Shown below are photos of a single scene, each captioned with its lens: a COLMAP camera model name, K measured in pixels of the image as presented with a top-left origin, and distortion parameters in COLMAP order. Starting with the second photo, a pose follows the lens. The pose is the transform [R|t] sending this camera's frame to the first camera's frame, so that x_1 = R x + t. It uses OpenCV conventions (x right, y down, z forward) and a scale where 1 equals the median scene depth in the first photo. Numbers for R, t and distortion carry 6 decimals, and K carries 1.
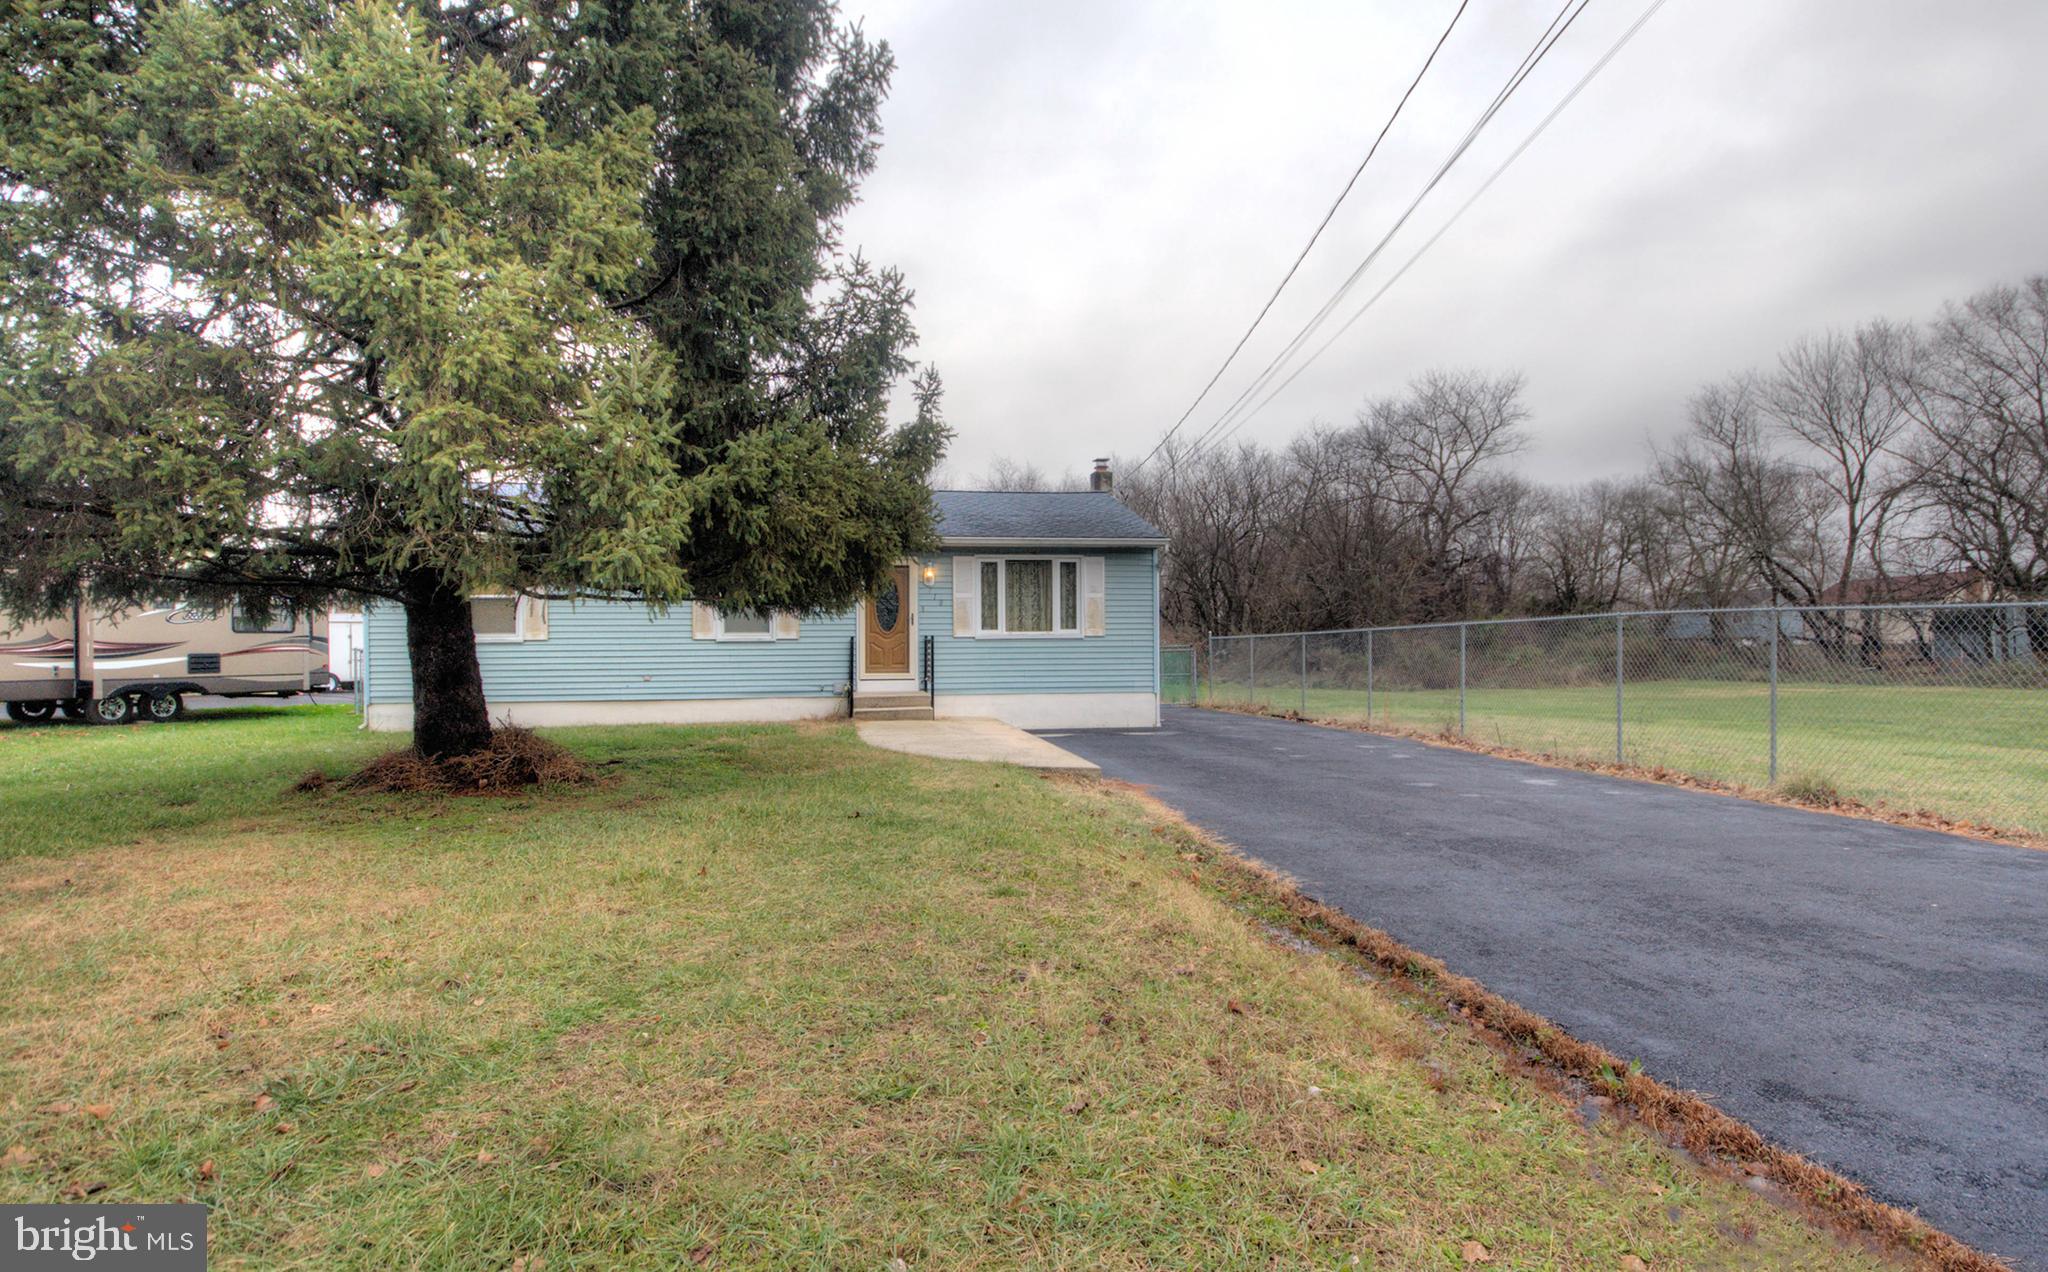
lens RADIAL K [[913.8, 0, 1024.7], [0, 913.8, 681.9], [0, 0, 1]] dist [-0.001379, -0.000436]
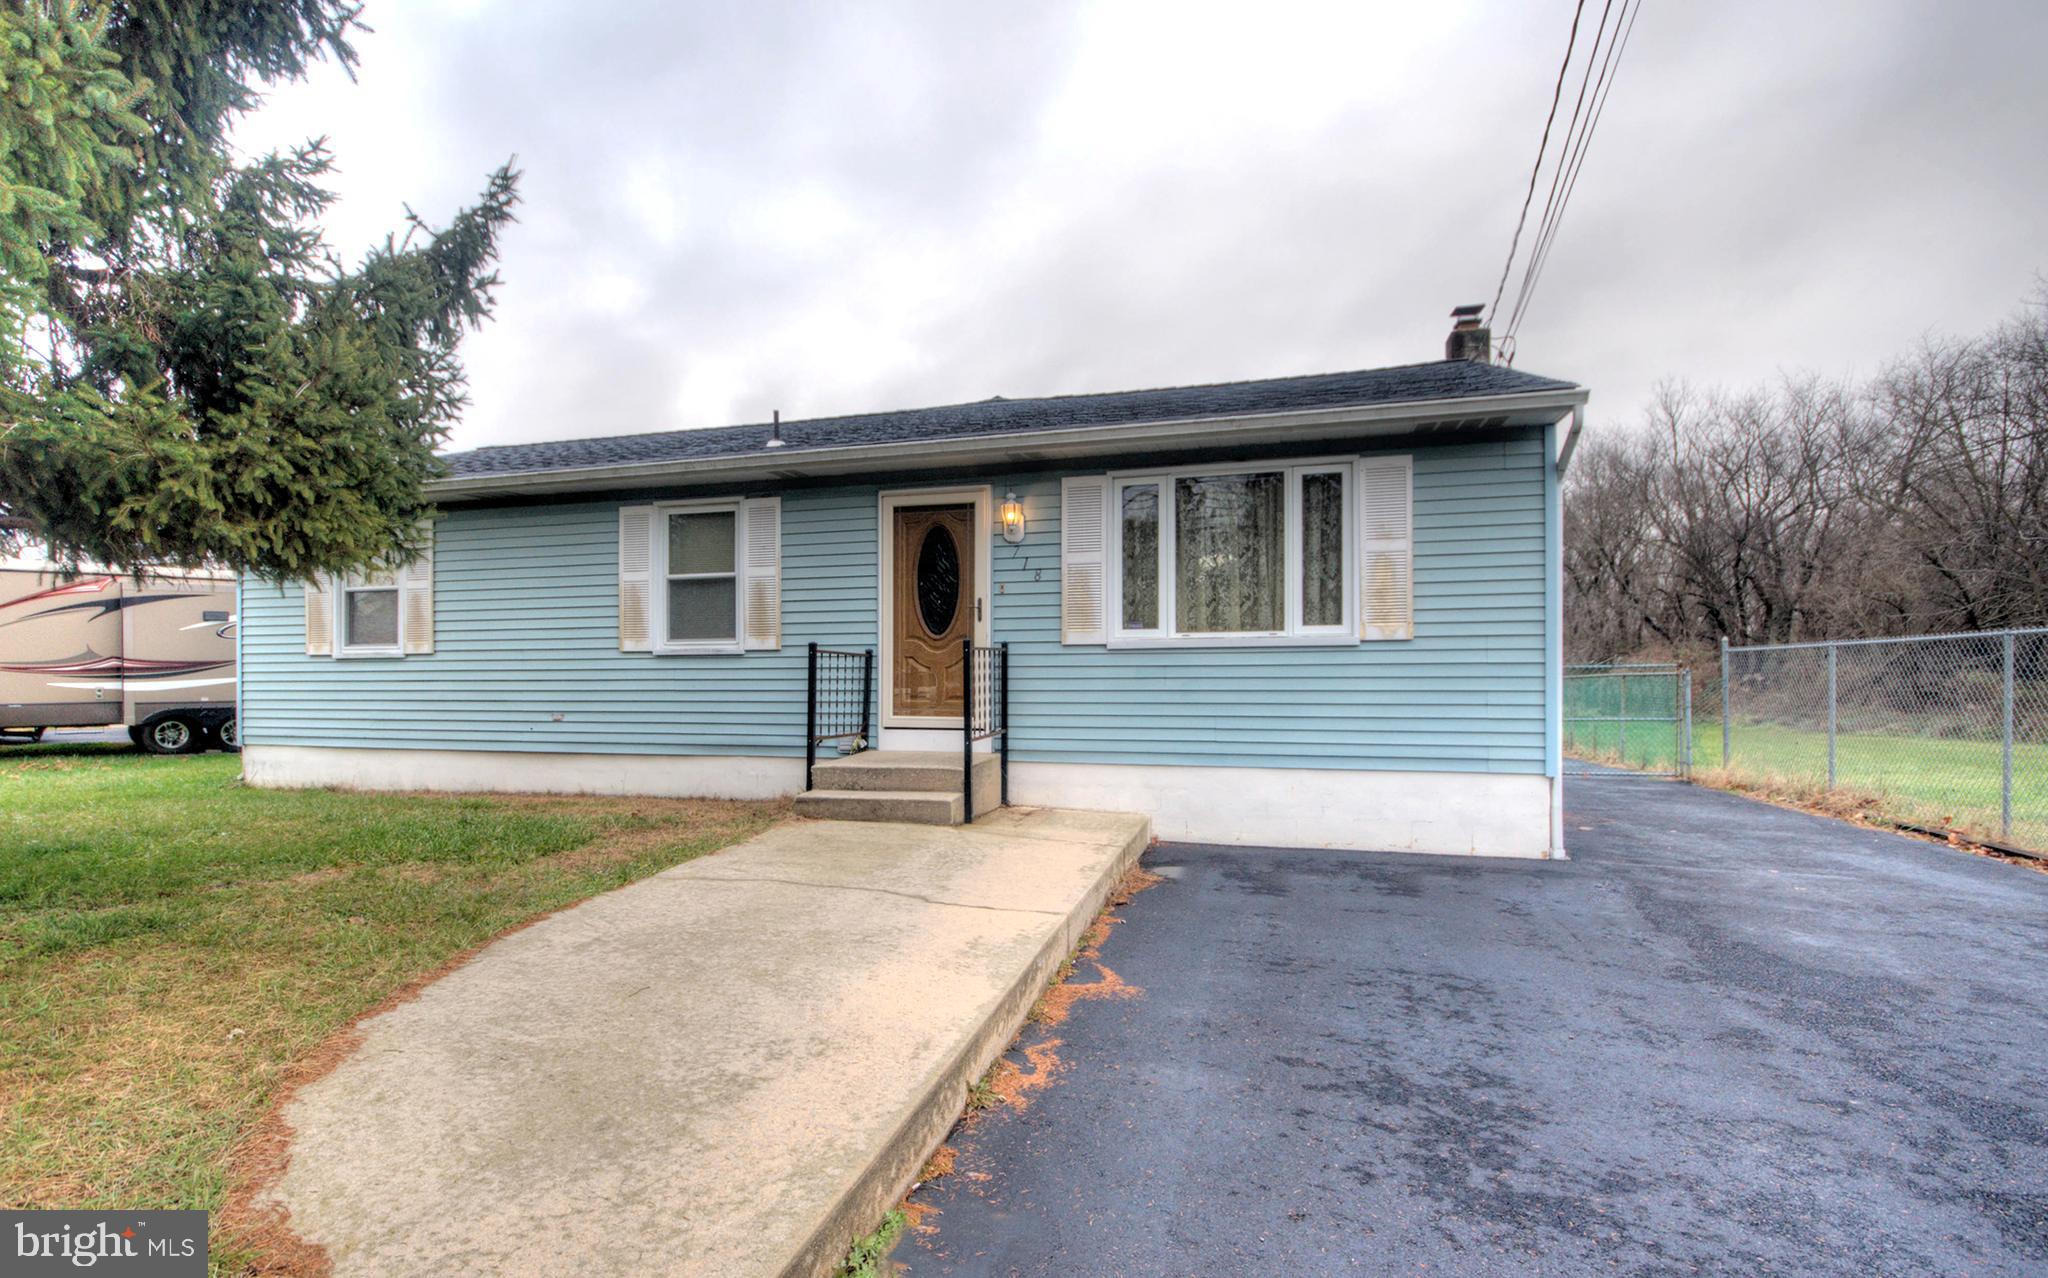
lens RADIAL K [[913.8, 0, 1024.7], [0, 913.8, 684.9], [0, 0, 1]] dist [-0.001379, -0.000436]
pose [[0.895236, 0.008641, -0.445509, 0.117189], [-0.018104, 0.999692, -0.016988, -0.018444], [0.445225, 0.023274, 0.895116, 0.539076]]
